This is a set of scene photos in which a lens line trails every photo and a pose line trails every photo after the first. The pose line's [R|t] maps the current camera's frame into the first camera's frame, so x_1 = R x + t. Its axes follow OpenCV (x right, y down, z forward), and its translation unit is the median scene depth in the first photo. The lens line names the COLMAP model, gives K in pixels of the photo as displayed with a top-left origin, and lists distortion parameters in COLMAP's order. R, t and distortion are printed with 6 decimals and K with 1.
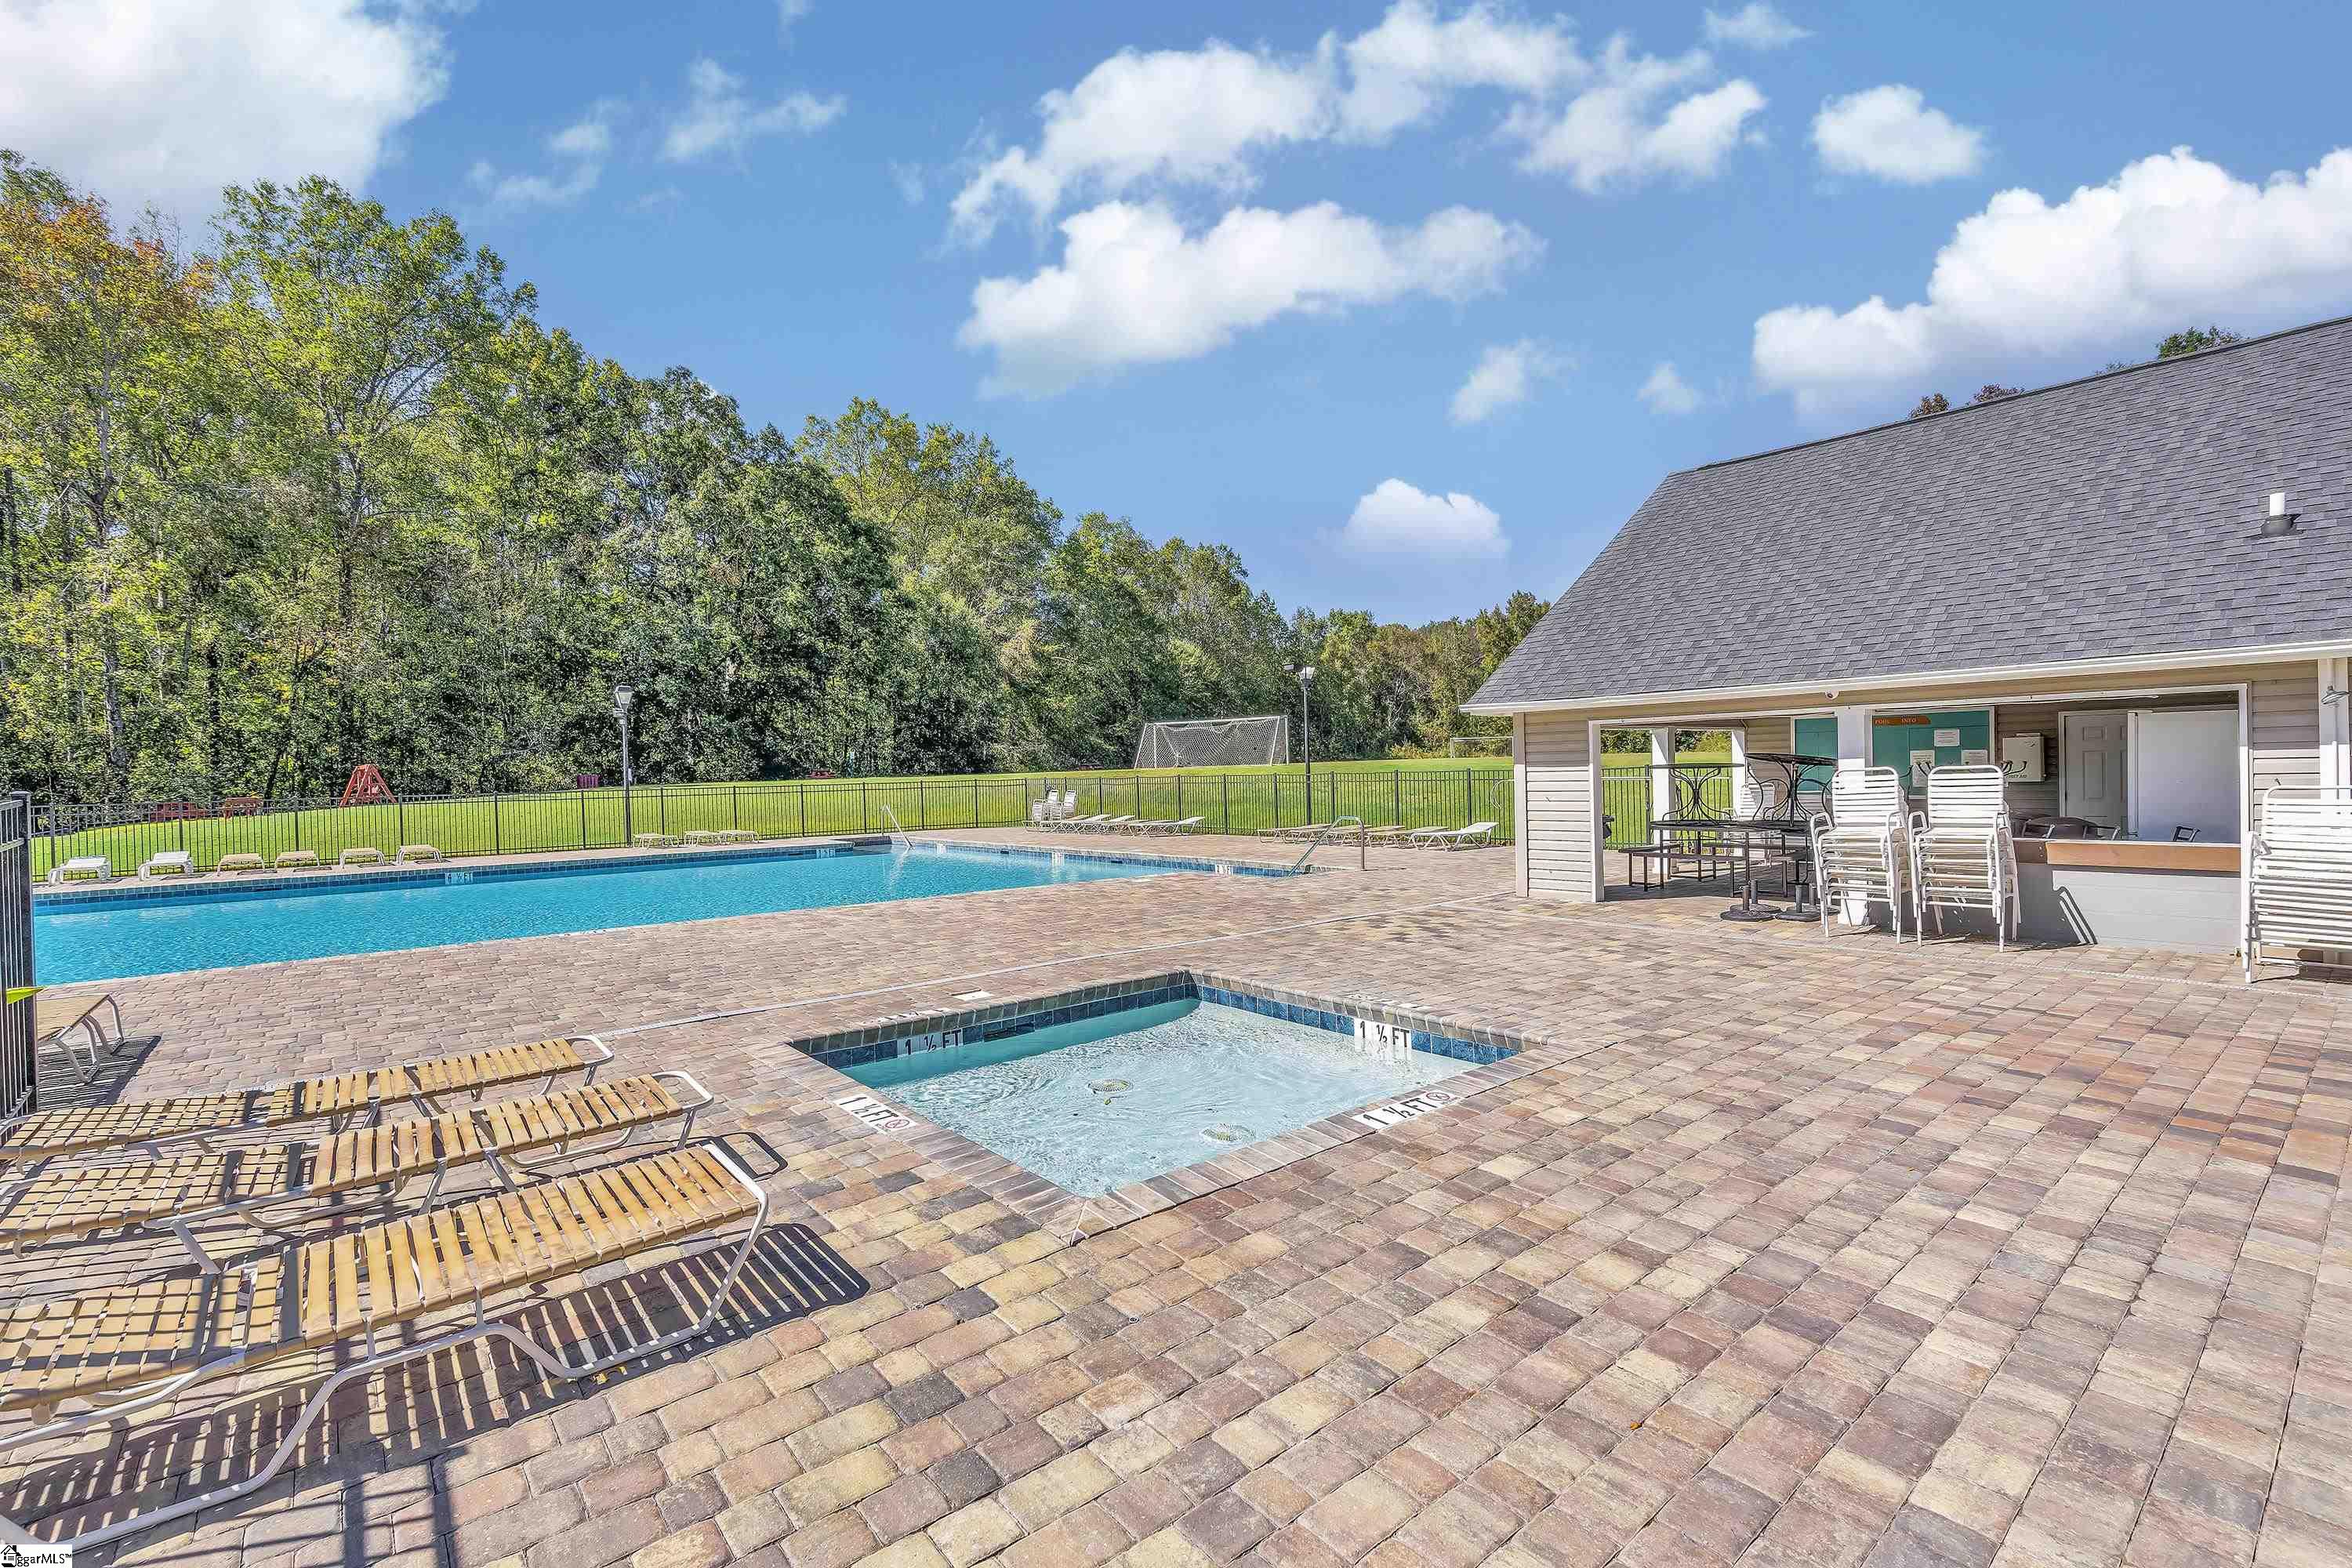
lens RADIAL K [[1062.2, 0, 1187.7], [0, 1062.2, 782.6], [0, 0, 1]] dist [-0.000210, 0.000165]
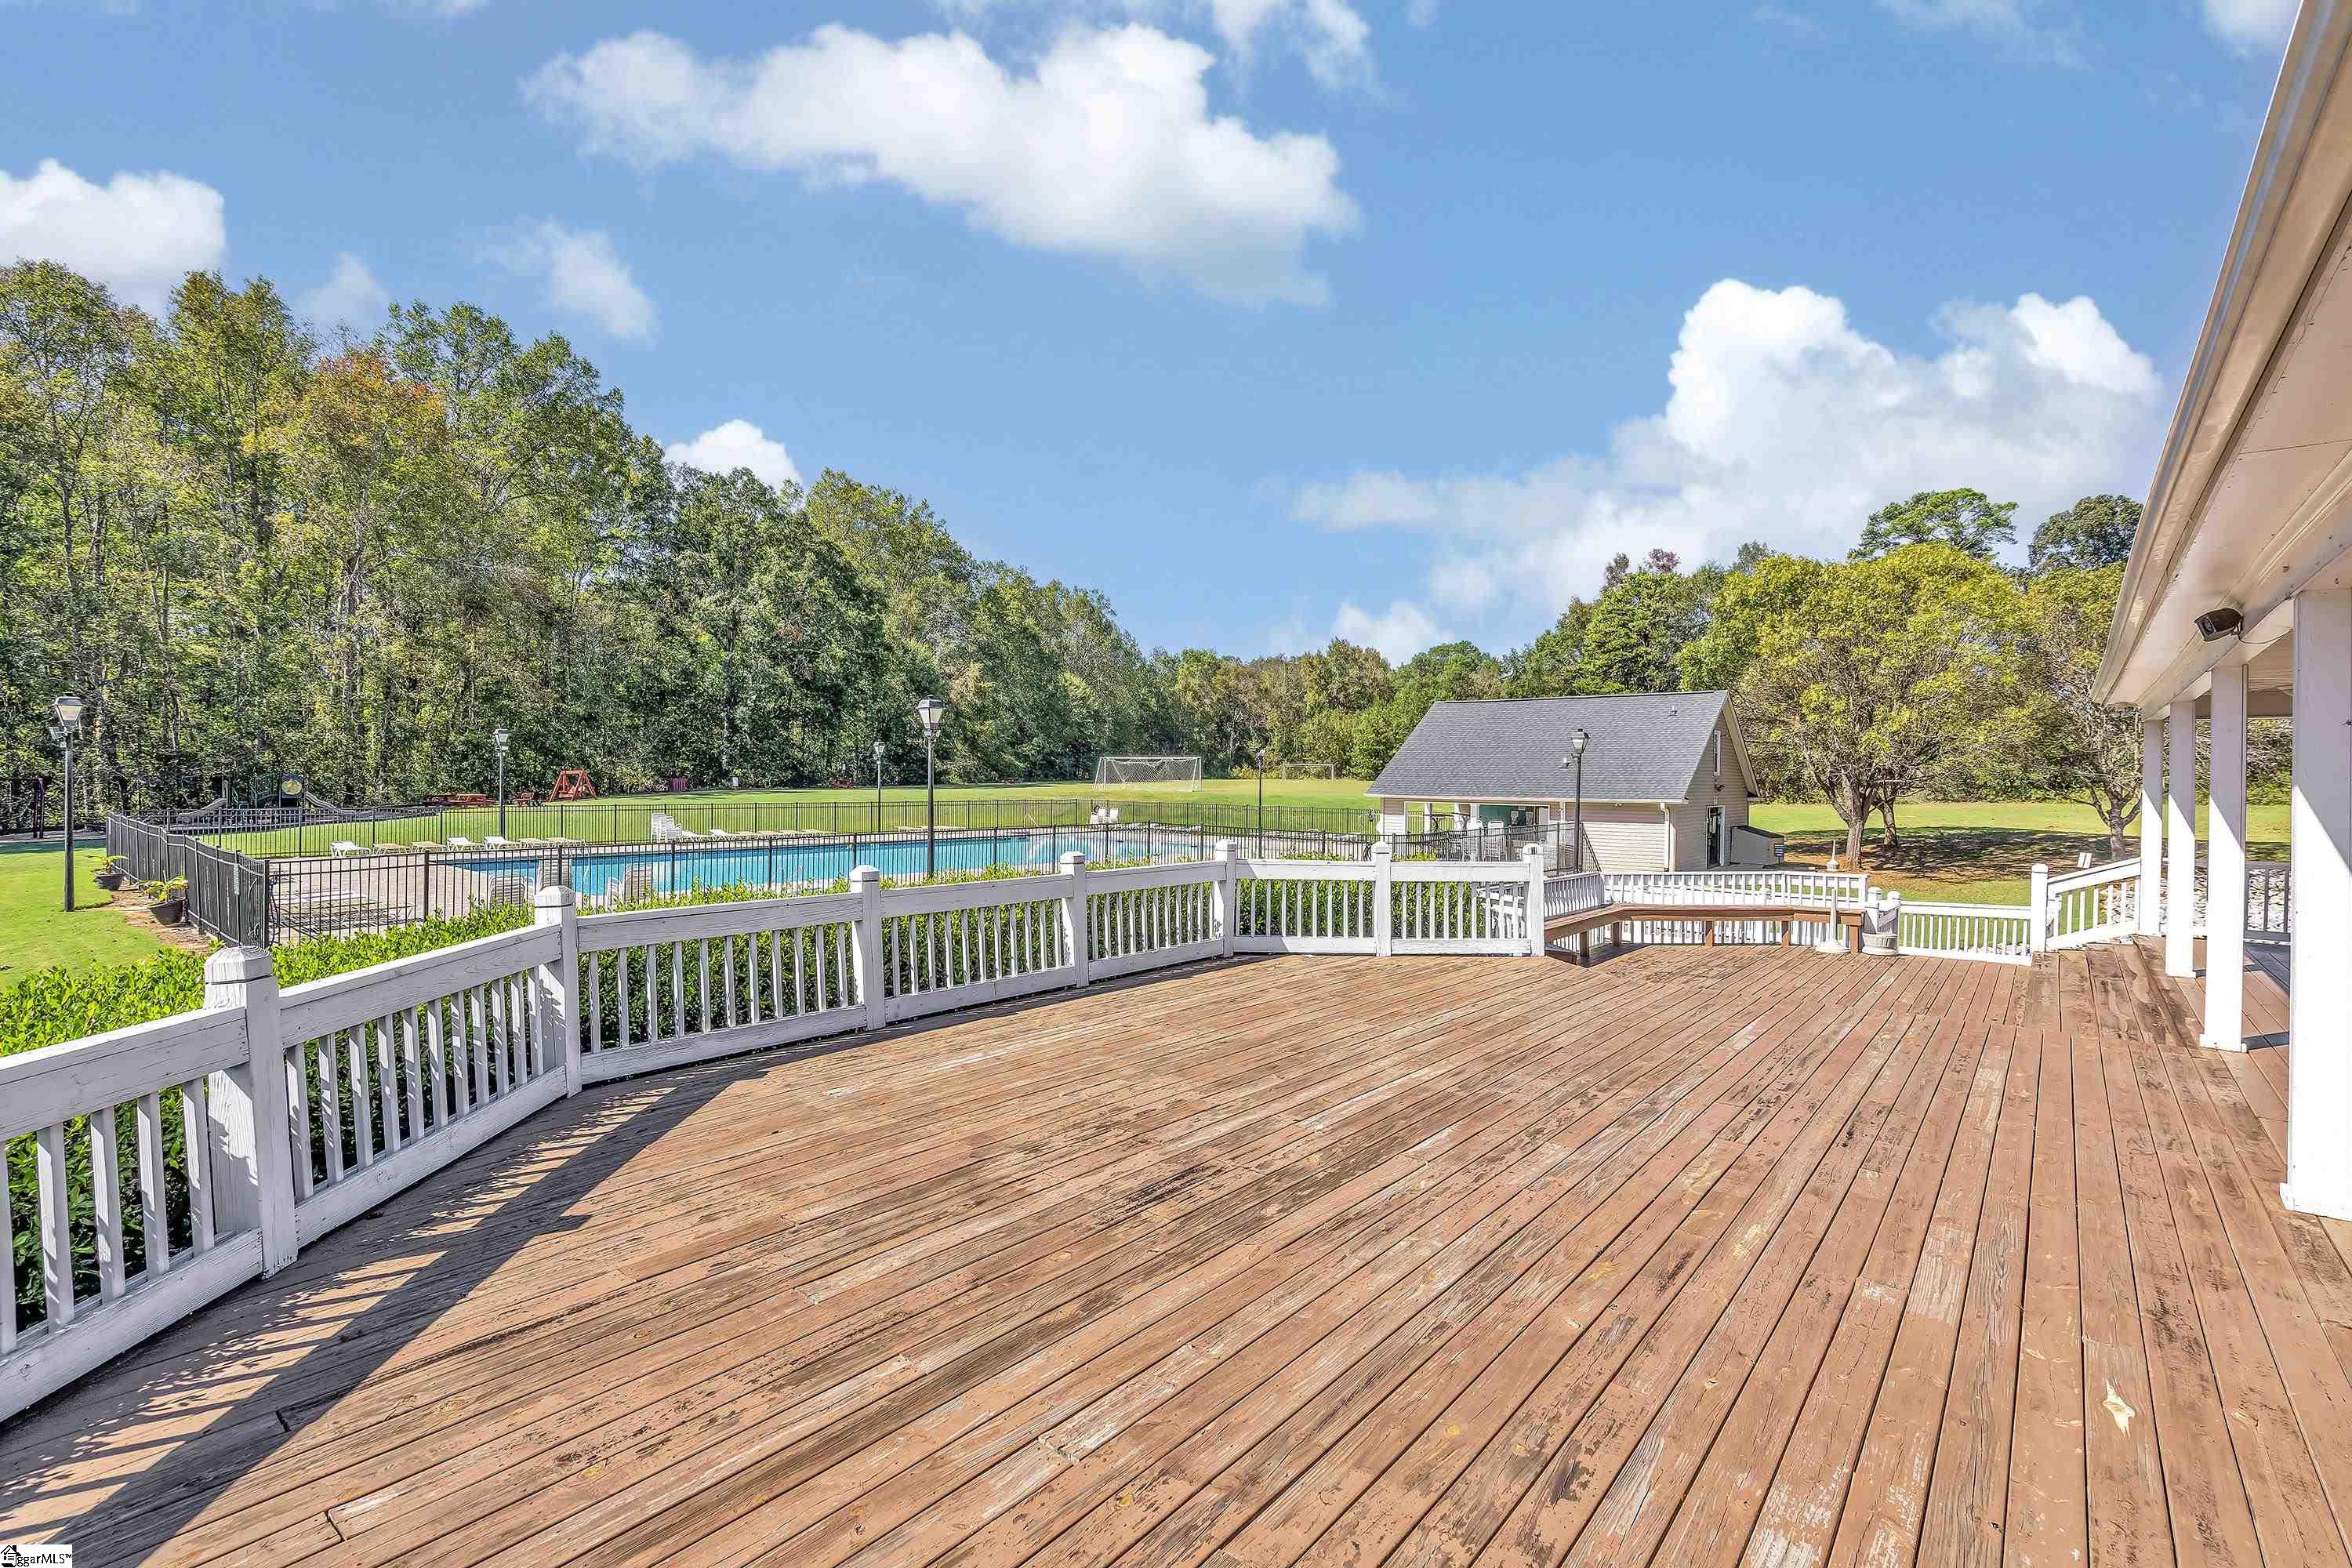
lens RADIAL K [[1062.2, 0, 1187.7], [0, 1062.2, 782.6], [0, 0, 1]] dist [-0.000210, 0.000165]
pose [[0.983732, 0.036539, 0.175889, -0.084373], [-0.035506, 0.999329, -0.009017, -0.006414], [-0.176101, 0.002625, 0.984369, -0.205717]]
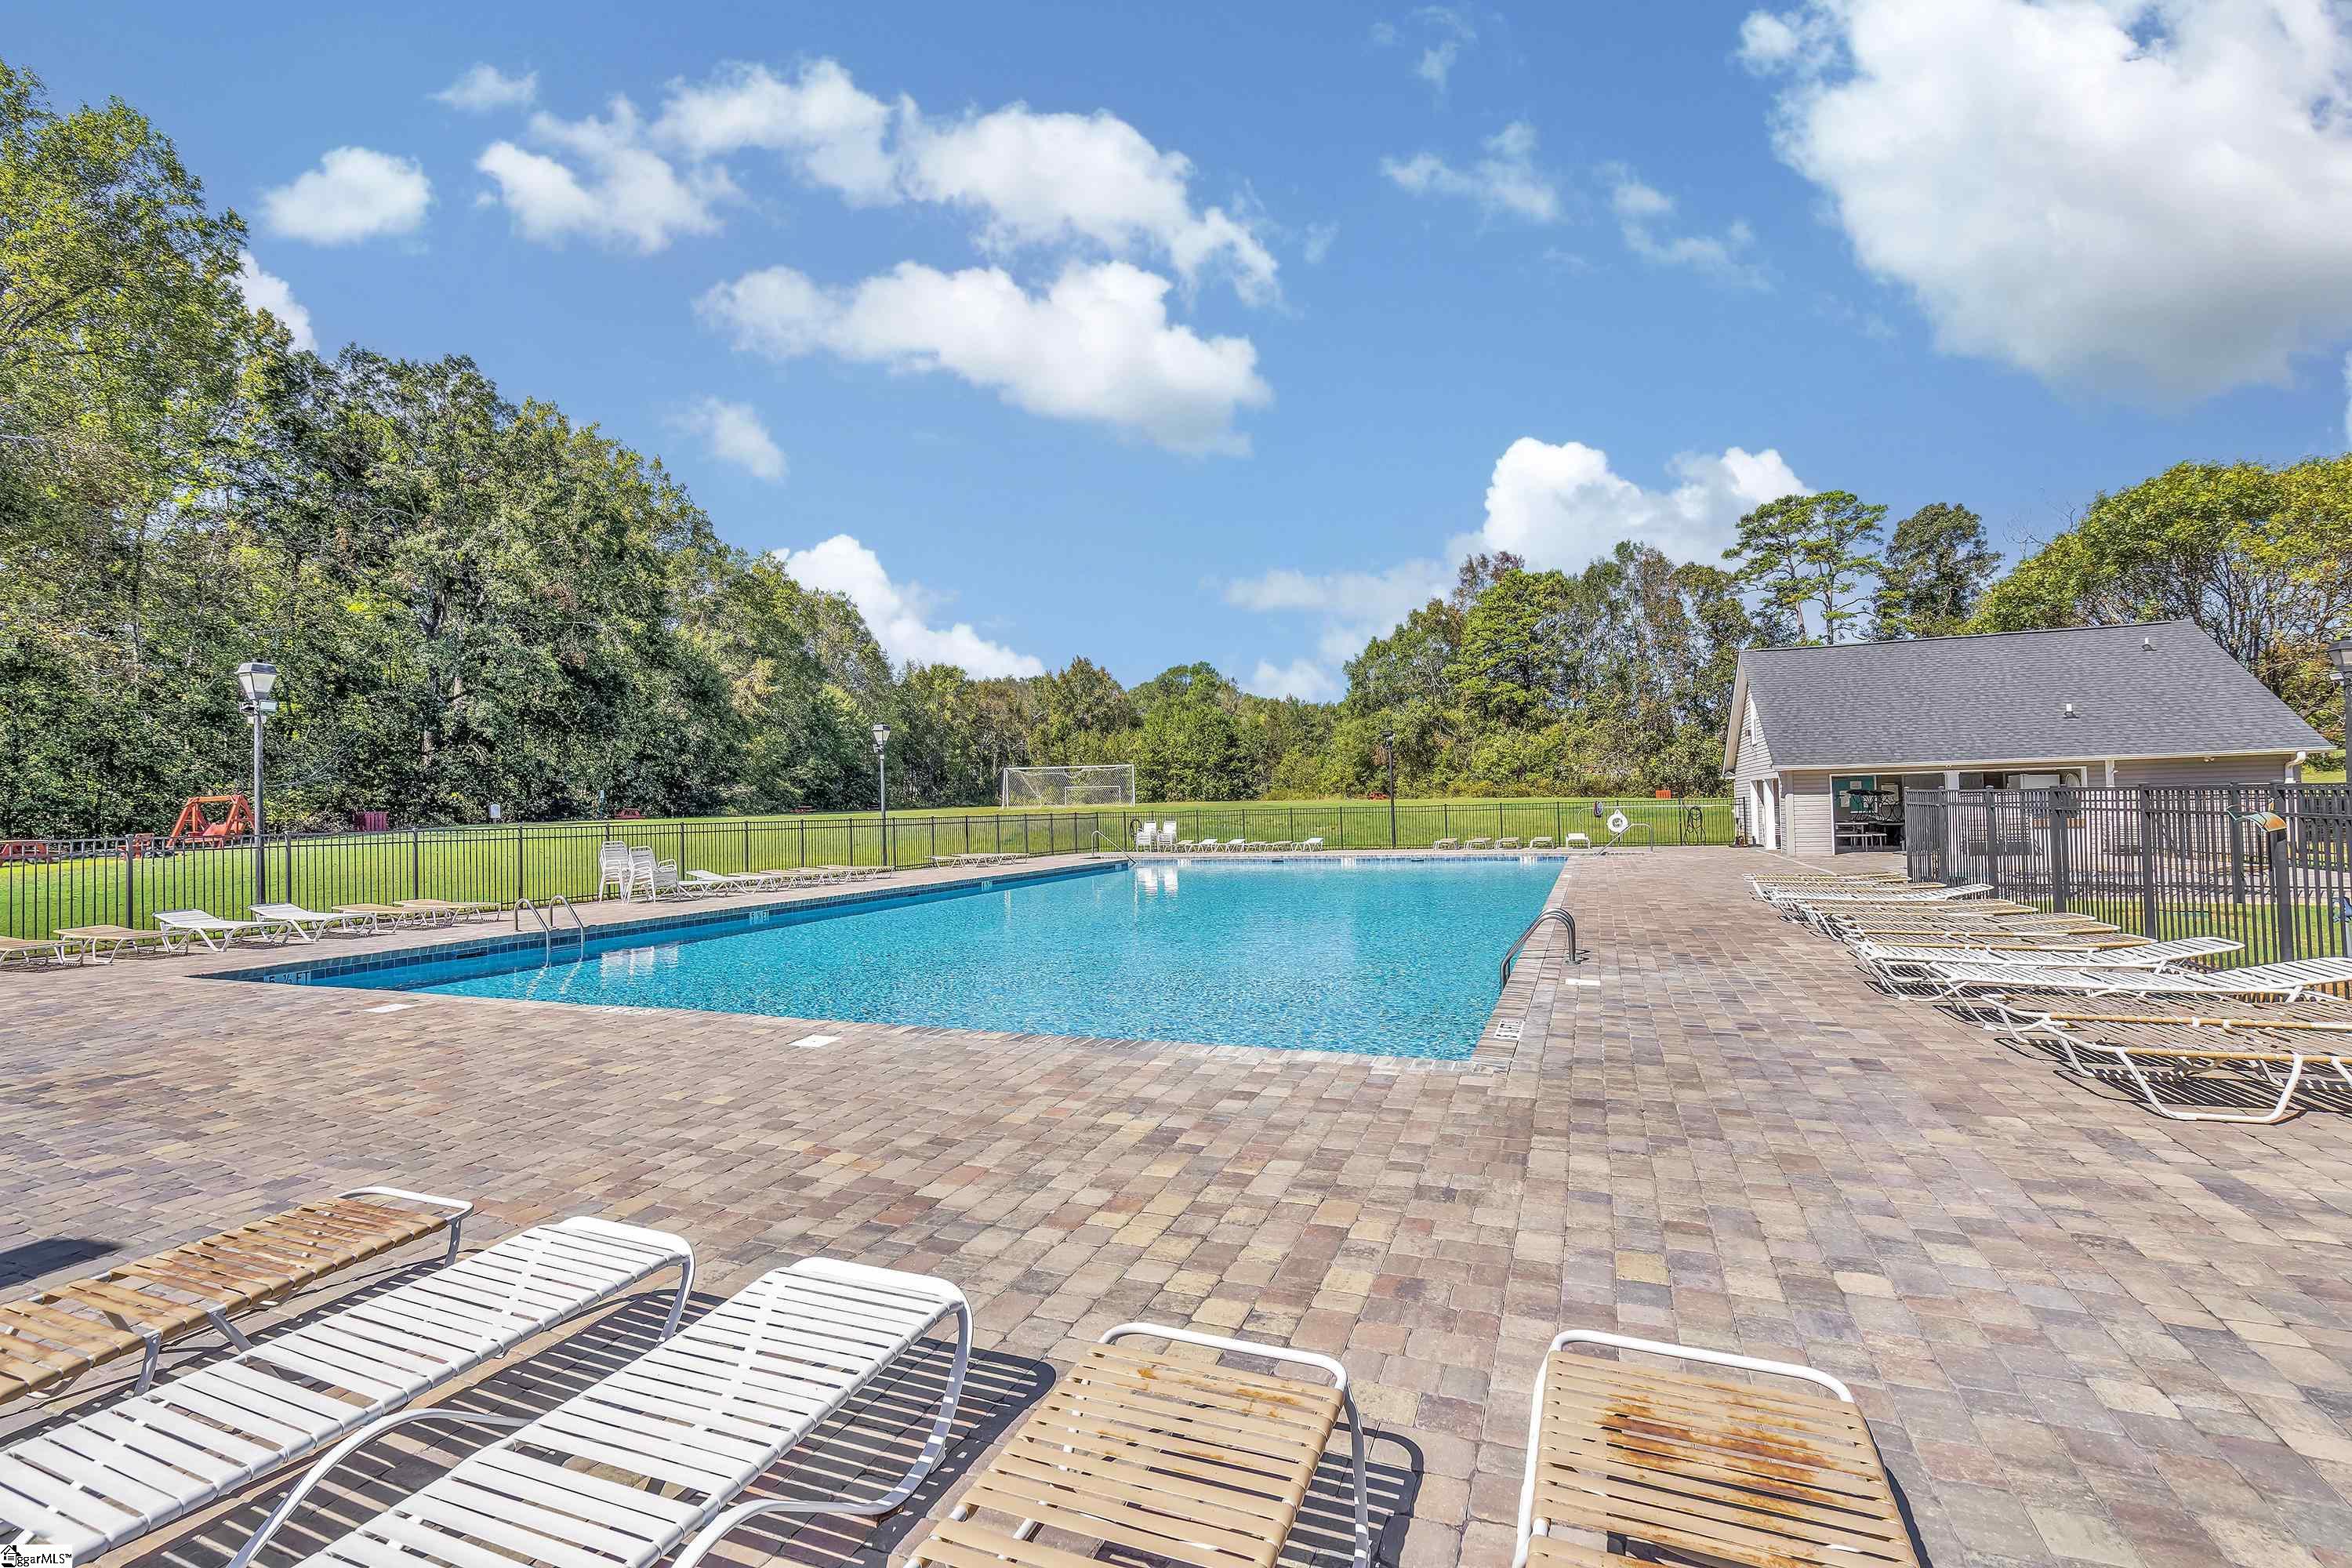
lens RADIAL K [[1062.2, 0, 1187.7], [0, 1062.2, 782.6], [0, 0, 1]] dist [-0.000210, 0.000165]
pose [[0.878202, 0.017715, 0.477962, -0.194995], [0.004996, 0.998920, -0.046203, 0.006024], [-0.478264, 0.042964, 0.877165, -0.034046]]
